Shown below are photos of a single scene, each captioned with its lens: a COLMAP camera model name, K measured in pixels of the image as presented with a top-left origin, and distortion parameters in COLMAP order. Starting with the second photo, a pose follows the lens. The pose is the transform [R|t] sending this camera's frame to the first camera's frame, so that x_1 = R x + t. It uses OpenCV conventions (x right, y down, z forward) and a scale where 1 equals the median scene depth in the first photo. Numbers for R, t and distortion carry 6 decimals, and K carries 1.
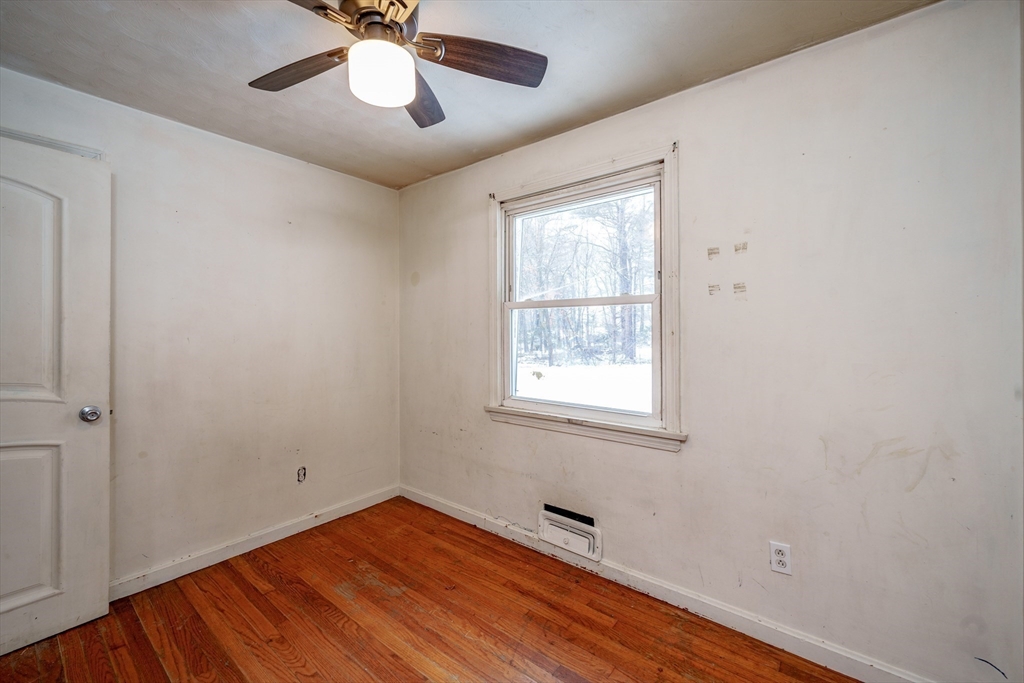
lens RADIAL K [[404.1, 0, 517.7], [0, 404.1, 339.7], [0, 0, 1]] dist [0.001483, -0.000353]
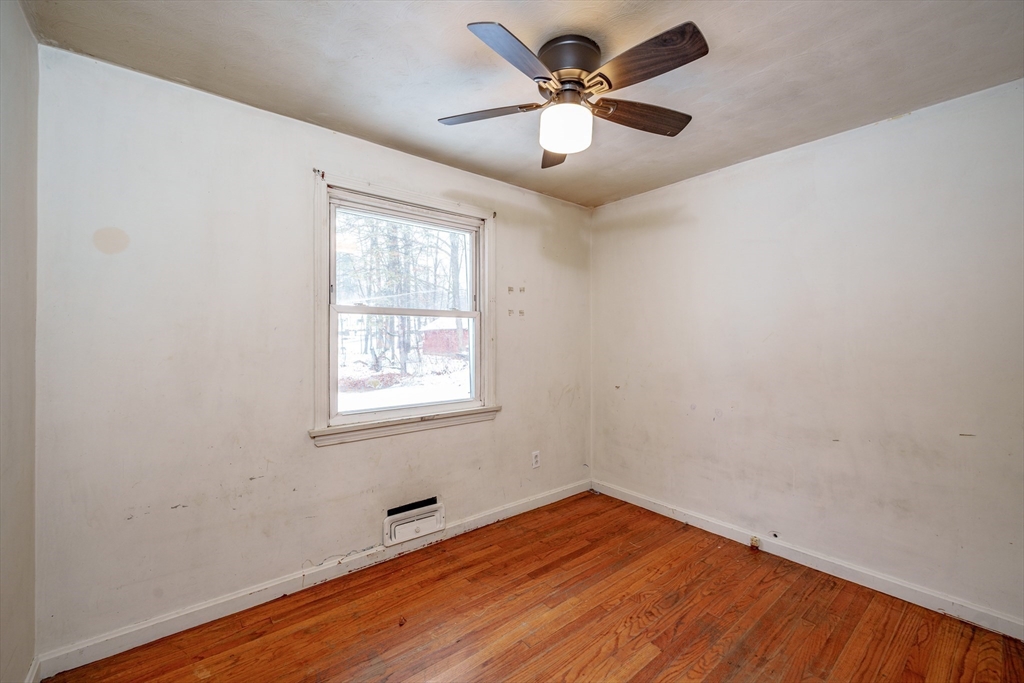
lens RADIAL K [[404.1, 0, 517.7], [0, 404.1, 339.7], [0, 0, 1]] dist [0.001483, -0.000353]
pose [[0.237558, -0.009705, 0.971325, -0.935839], [0.011578, 0.999907, 0.007159, -0.022601], [-0.971304, 0.009545, 0.237648, 0.503858]]
